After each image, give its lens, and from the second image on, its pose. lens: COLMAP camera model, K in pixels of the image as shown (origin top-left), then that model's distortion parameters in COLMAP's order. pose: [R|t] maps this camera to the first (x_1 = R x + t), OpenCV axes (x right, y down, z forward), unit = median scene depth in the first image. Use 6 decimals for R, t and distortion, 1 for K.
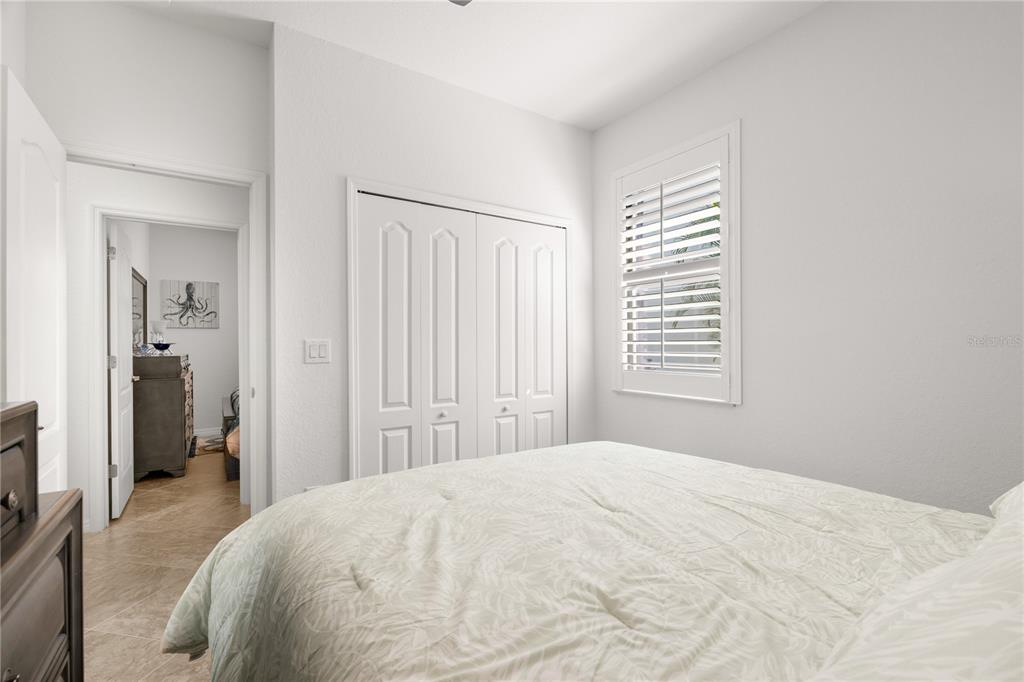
lens RADIAL K [[453.0, 0, 510.8], [0, 453.0, 339.9], [0, 0, 1]] dist [-0.008362, 0.001095]
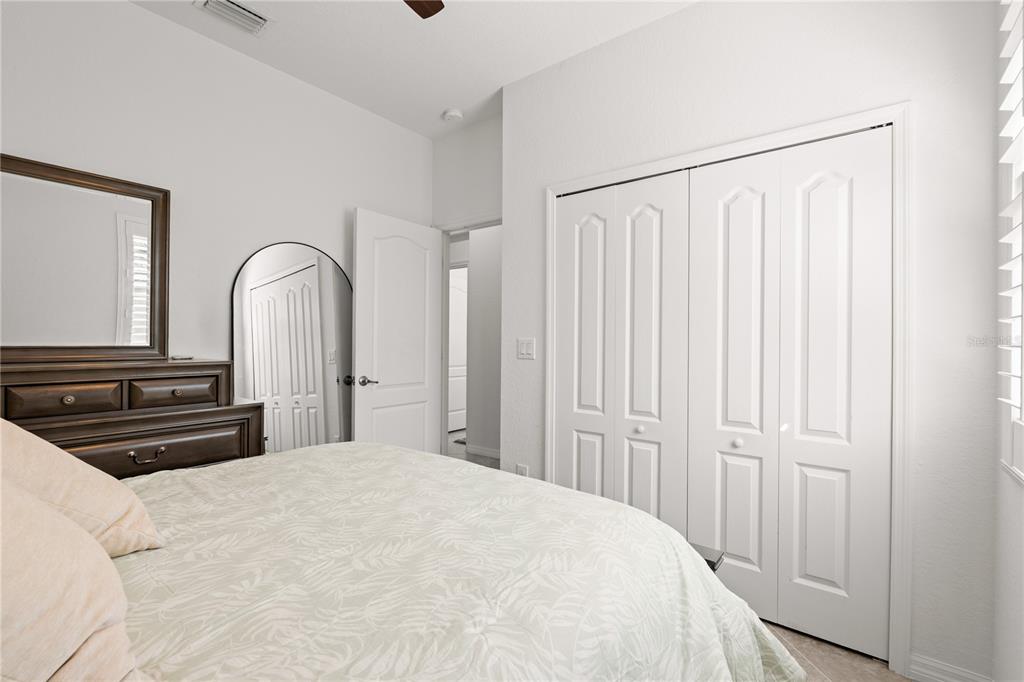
lens RADIAL K [[453.0, 0, 504.3], [0, 453.0, 340.8], [0, 0, 1]] dist [-0.008362, 0.001095]
pose [[0.310570, 0.010461, -0.950493, 0.560991], [-0.006534, 0.999939, 0.008870, -0.004173], [0.950528, 0.003456, 0.310619, 0.509671]]
